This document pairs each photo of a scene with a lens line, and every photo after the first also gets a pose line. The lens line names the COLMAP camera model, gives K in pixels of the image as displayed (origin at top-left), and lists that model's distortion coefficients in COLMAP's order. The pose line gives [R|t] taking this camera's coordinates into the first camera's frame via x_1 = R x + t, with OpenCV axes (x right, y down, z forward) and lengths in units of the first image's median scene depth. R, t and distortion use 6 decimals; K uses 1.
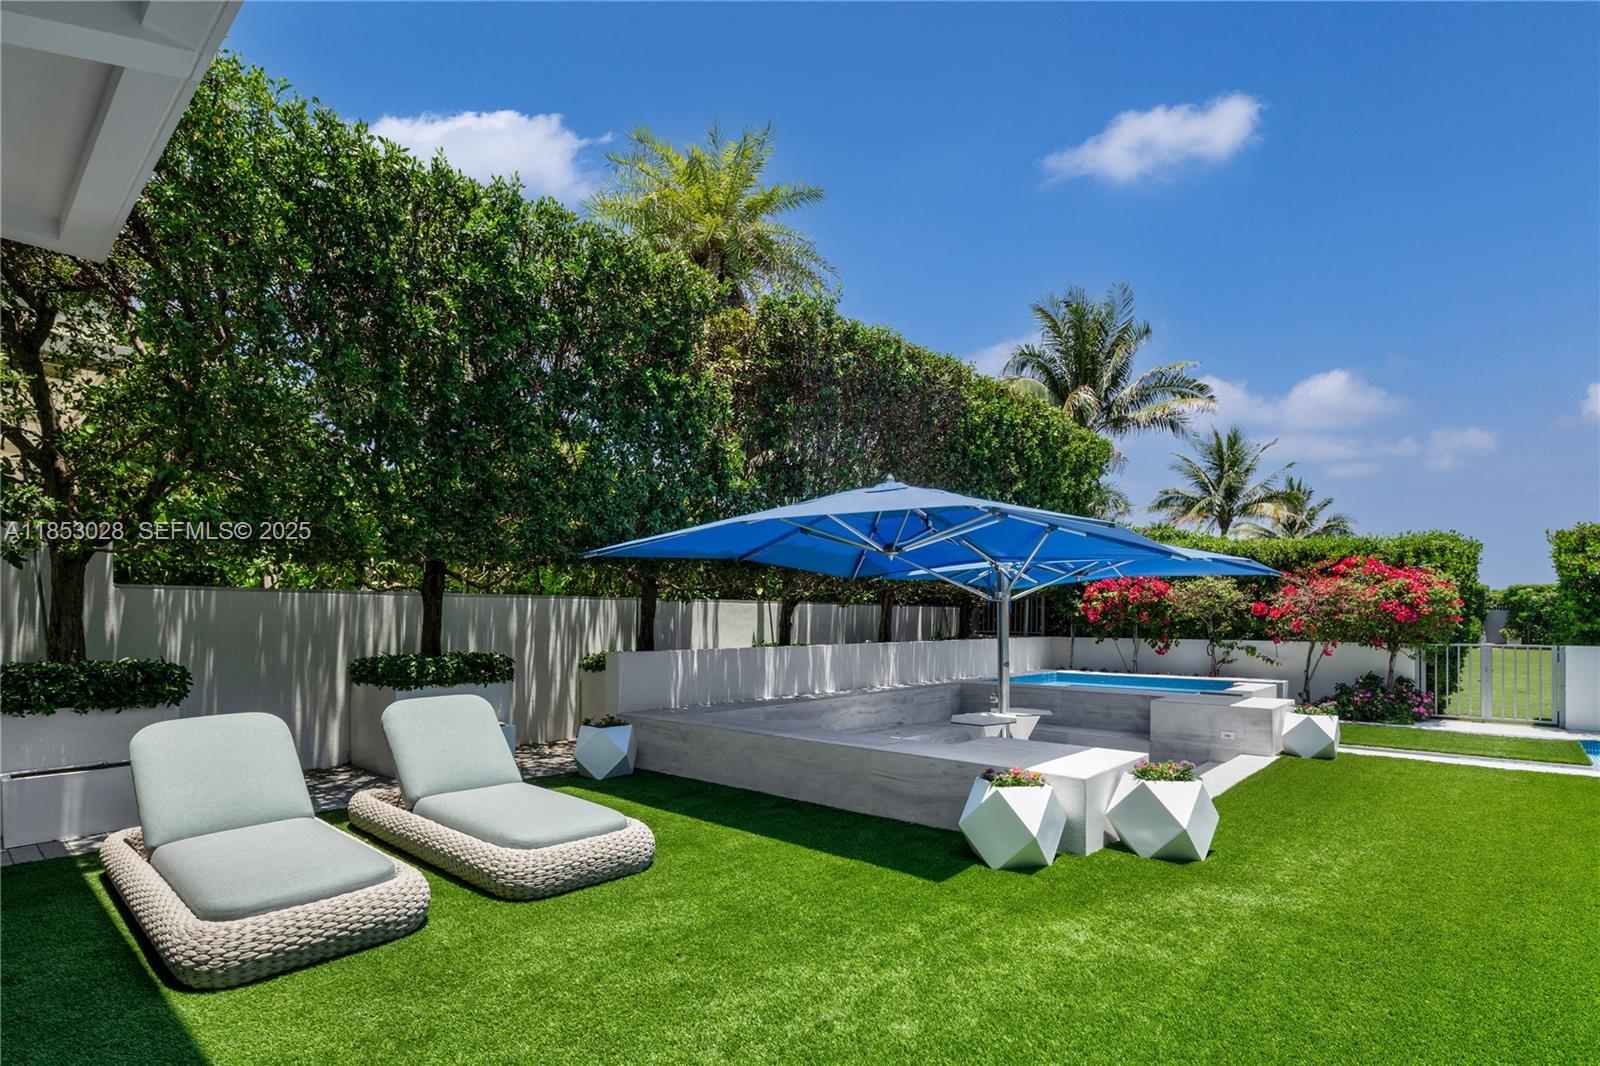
lens RADIAL K [[780.9, 0, 796.0], [0, 780.9, 613.6], [0, 0, 1]] dist [-0.005771, -0.001879]
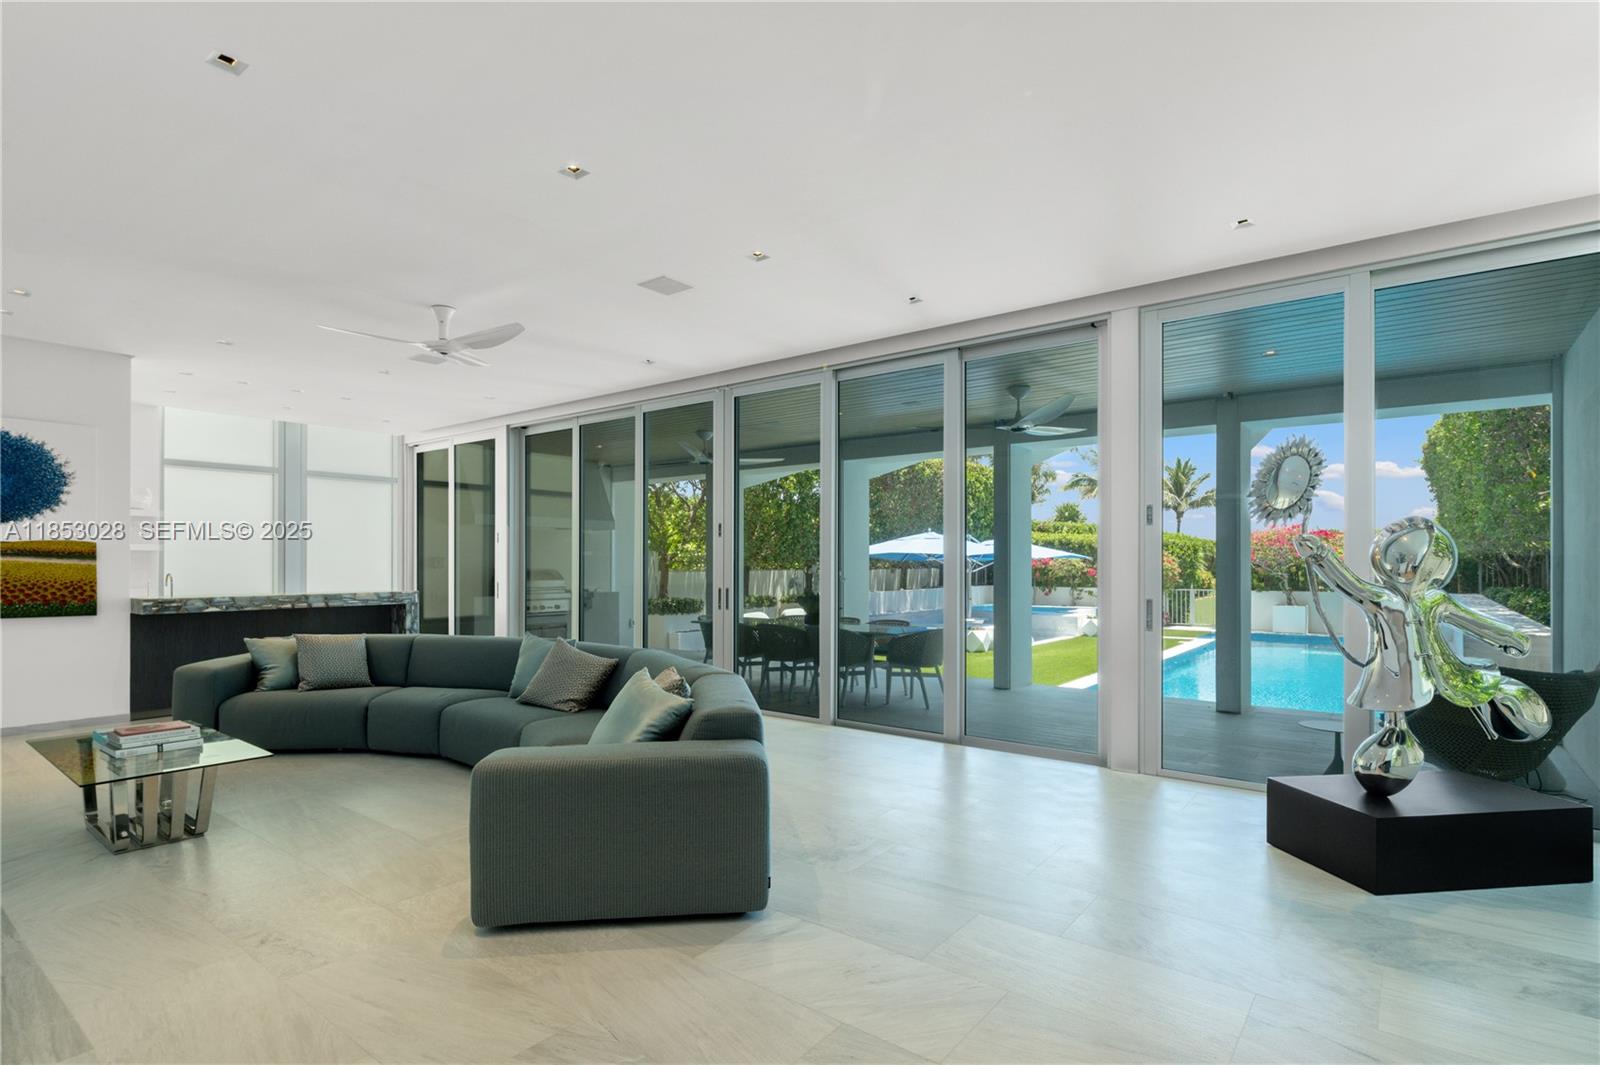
lens RADIAL K [[780.9, 0, 806.5], [0, 780.9, 544.5], [0, 0, 1]] dist [-0.005771, -0.001879]
pose [[0.997132, 0.000149, 0.075675, -0.416952], [0.001160, 0.999851, -0.017250, -0.062198], [-0.075667, 0.017288, 0.996983, -1.366636]]
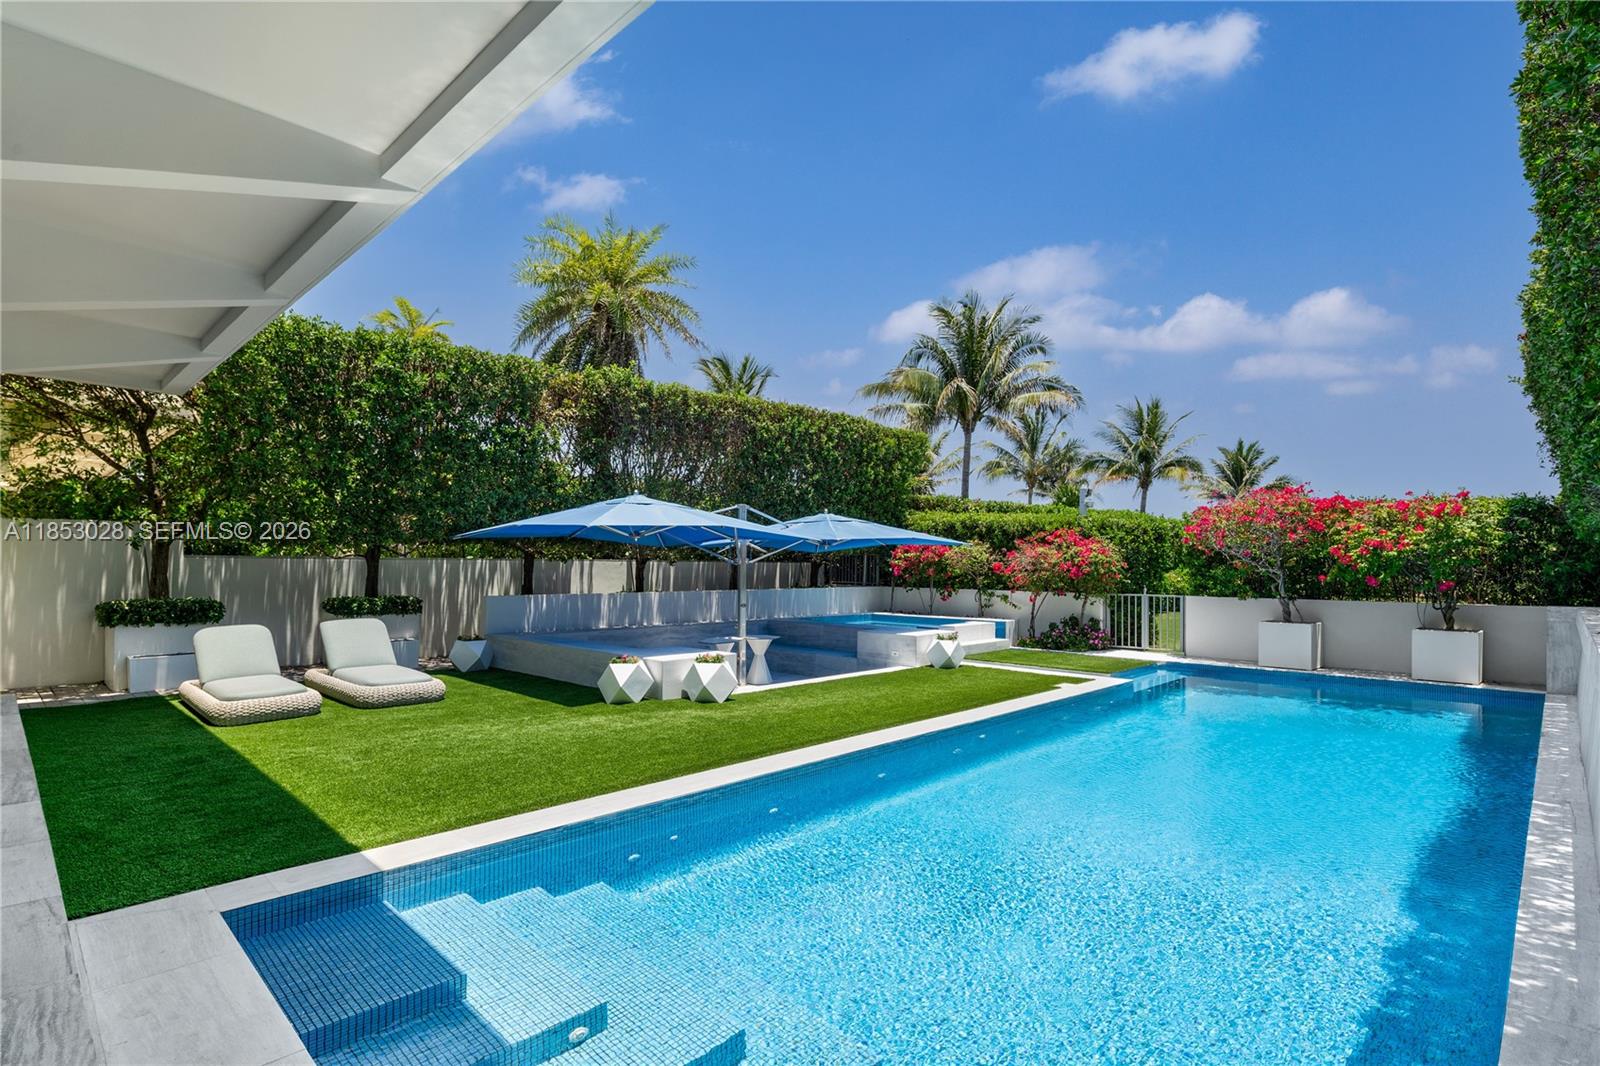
lens RADIAL K [[780.9, 0, 802.7], [0, 780.9, 546.5], [0, 0, 1]] dist [-0.005771, -0.001879]
pose [[0.999471, 0.004004, -0.032262, 0.432561], [-0.004552, 0.999846, -0.016936, -0.025551], [0.032189, 0.017074, 0.999336, -0.532440]]
